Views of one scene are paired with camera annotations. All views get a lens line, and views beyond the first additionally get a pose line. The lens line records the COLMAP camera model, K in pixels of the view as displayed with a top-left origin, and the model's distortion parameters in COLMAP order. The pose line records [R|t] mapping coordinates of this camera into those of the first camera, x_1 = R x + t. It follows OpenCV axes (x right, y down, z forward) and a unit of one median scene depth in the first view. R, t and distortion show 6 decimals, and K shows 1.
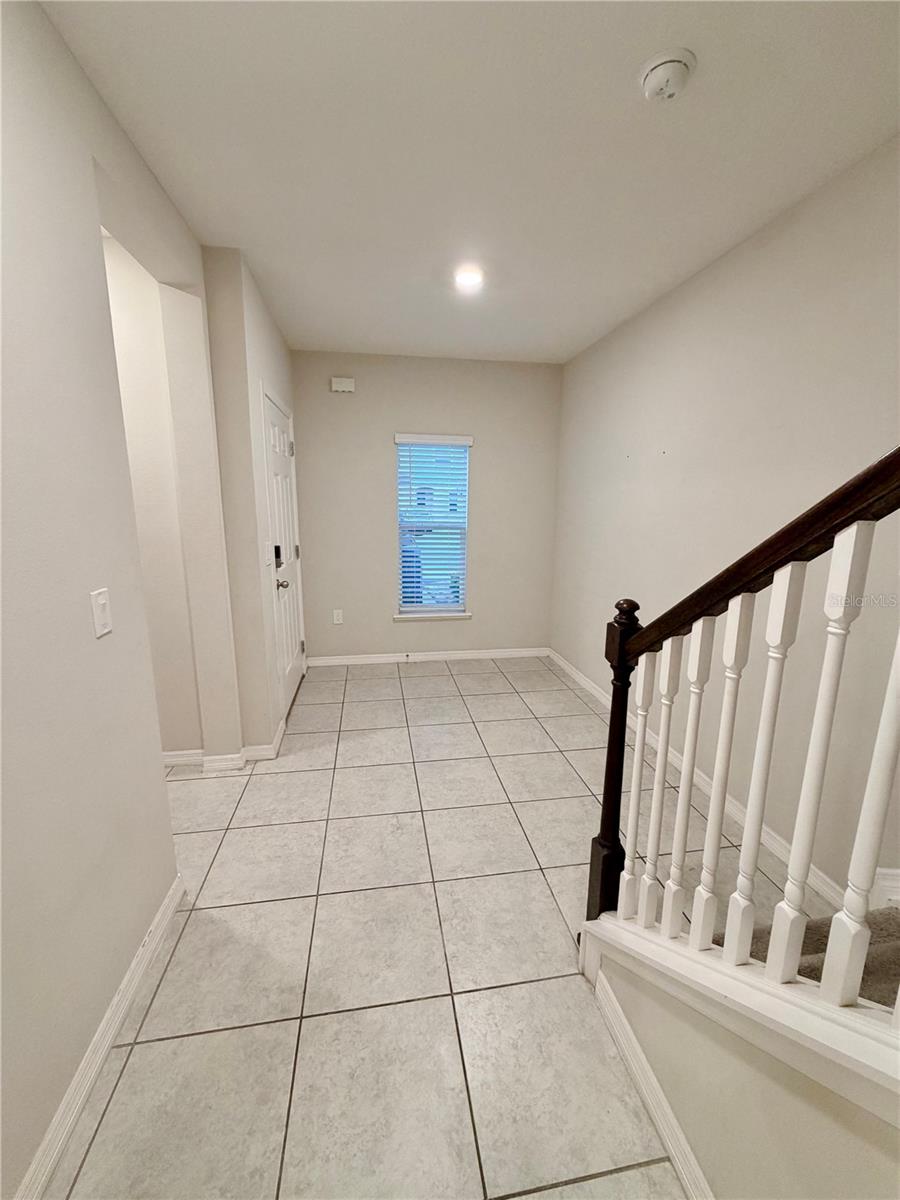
lens RADIAL K [[477.2, 0, 454.8], [0, 477.2, 598.8], [0, 0, 1]] dist [-0.000096, 0.000853]
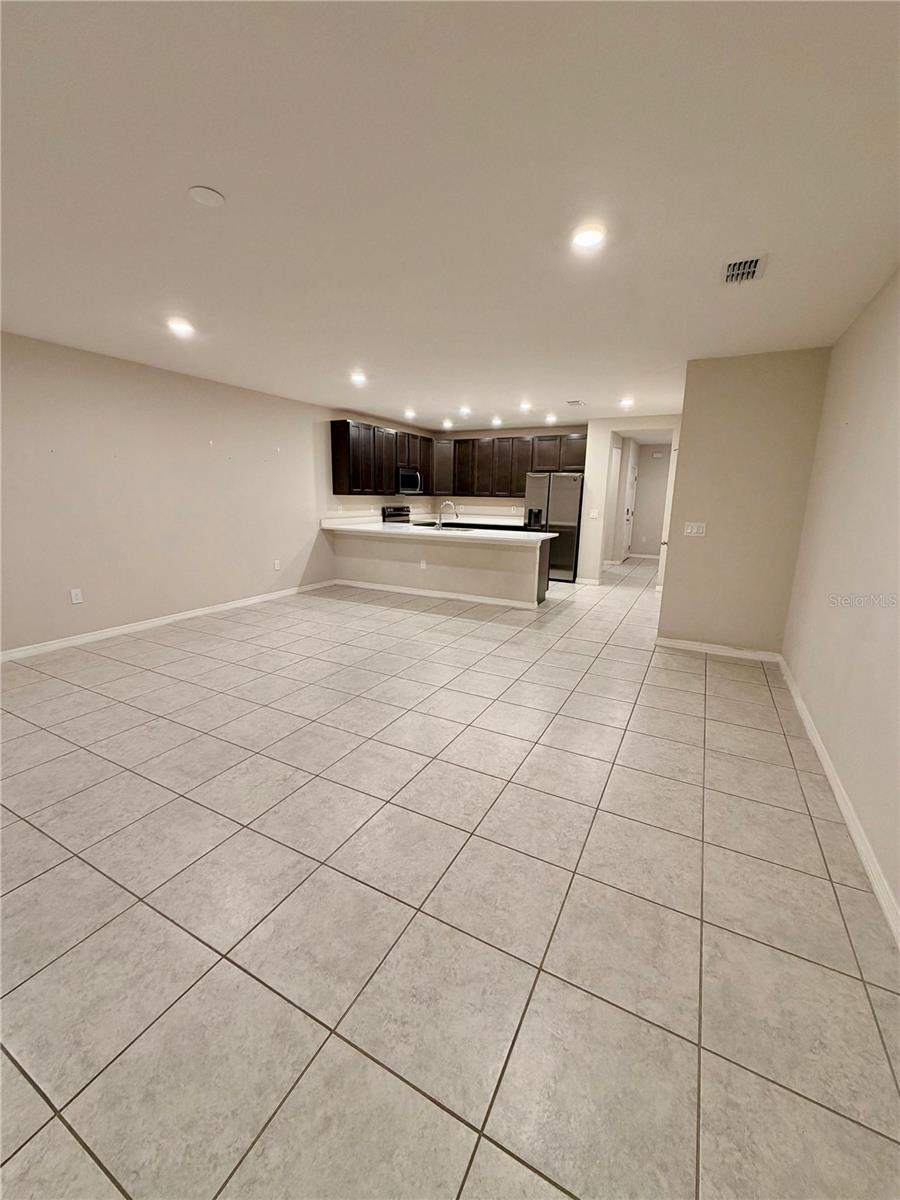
lens RADIAL K [[477.2, 0, 453.1], [0, 477.2, 598.8], [0, 0, 1]] dist [-0.000096, 0.000853]
pose [[0.804287, 0.147897, -0.575542, 0.553621], [-0.134740, 0.988696, 0.065774, 0.377316], [0.578764, 0.024648, 0.815123, -2.017554]]
